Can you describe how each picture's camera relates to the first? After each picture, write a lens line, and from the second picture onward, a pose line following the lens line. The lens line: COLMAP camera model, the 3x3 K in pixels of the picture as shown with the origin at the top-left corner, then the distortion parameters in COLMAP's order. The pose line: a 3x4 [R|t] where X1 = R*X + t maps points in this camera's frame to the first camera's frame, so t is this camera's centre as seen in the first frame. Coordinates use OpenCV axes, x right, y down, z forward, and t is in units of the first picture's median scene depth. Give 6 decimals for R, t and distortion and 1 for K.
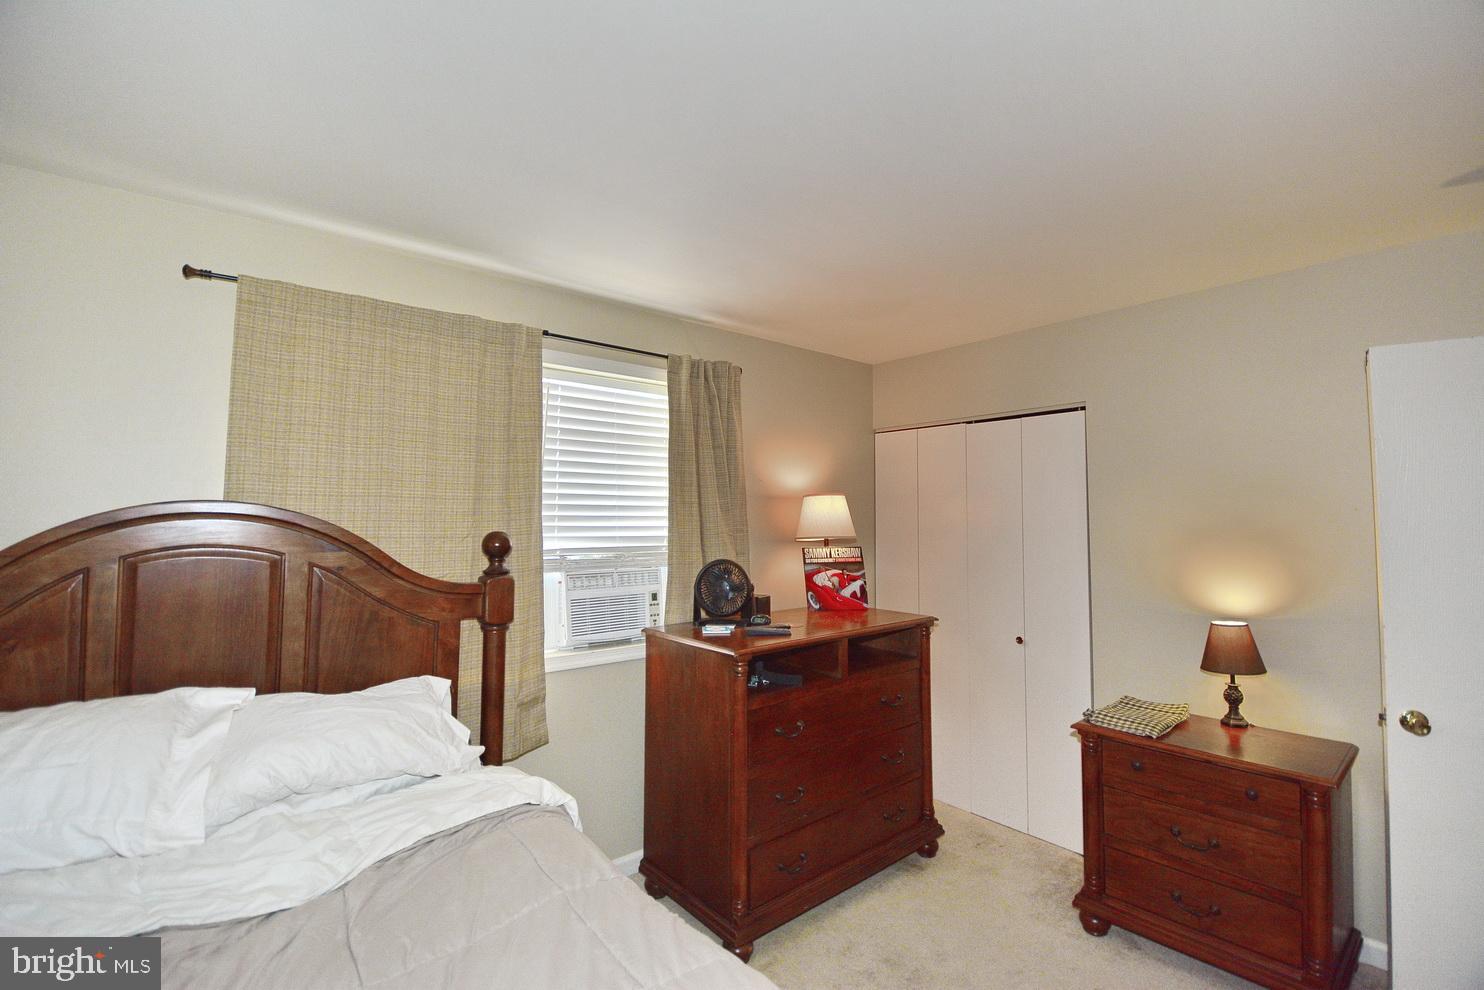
lens RADIAL K [[660.4, 0, 743.6], [0, 660.4, 481.9], [0, 0, 1]] dist [0.032897, -0.030875]
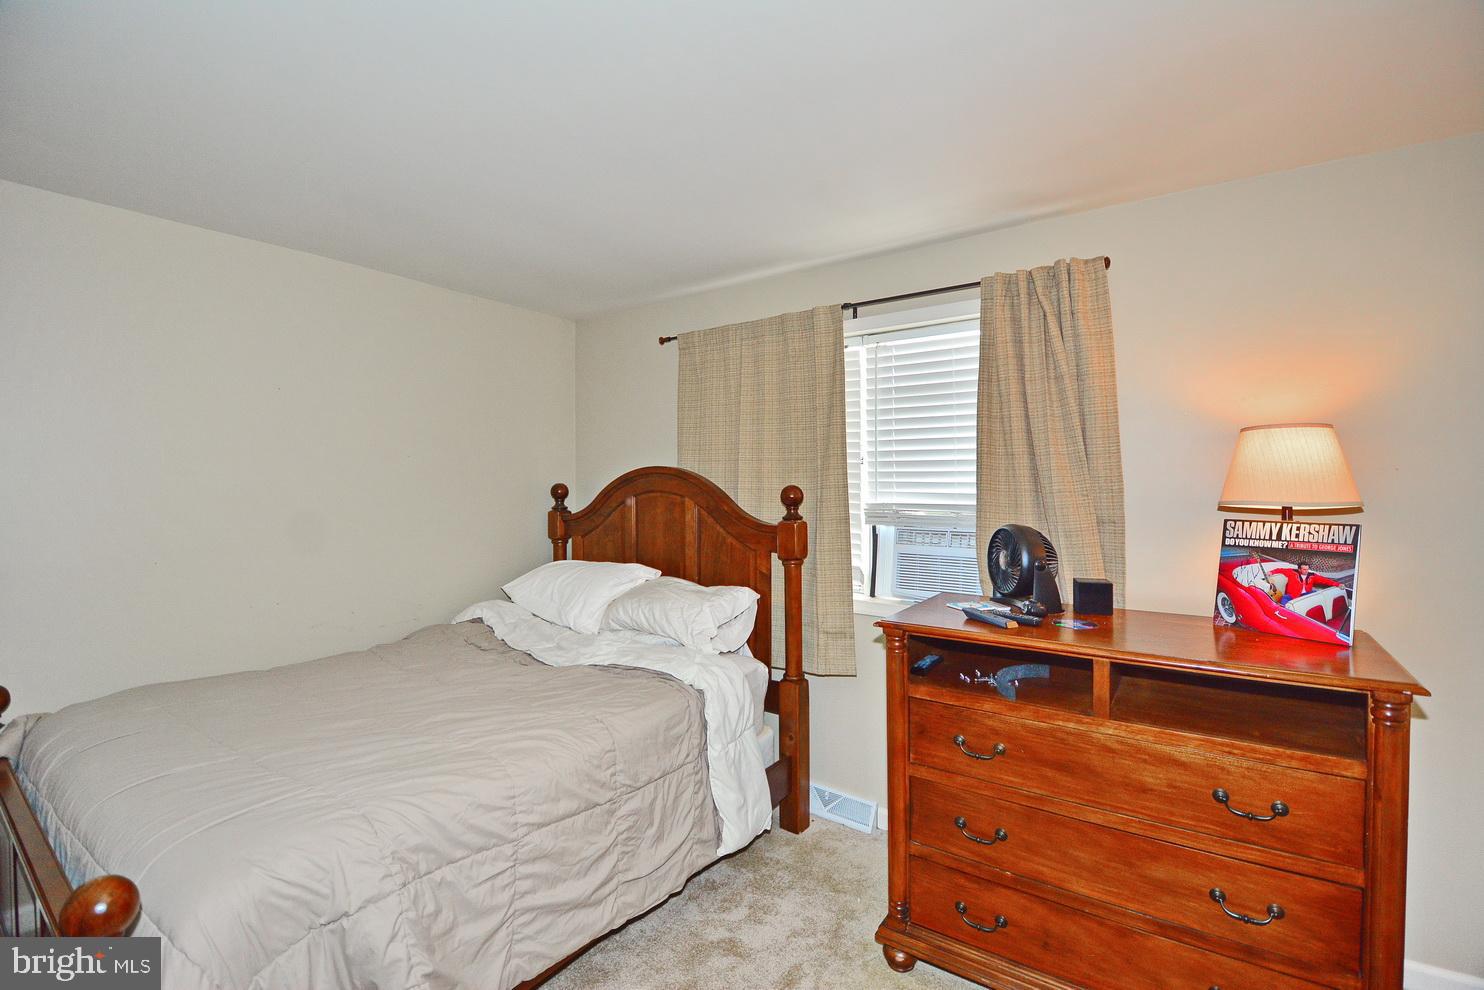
lens RADIAL K [[660.4, 0, 743.6], [0, 660.4, 481.9], [0, 0, 1]] dist [0.032897, -0.030875]
pose [[0.254350, 0.001712, -0.967111, 0.599504], [0.057911, 0.998177, 0.016998, 0.031657], [0.965377, -0.060330, 0.253787, 0.451010]]
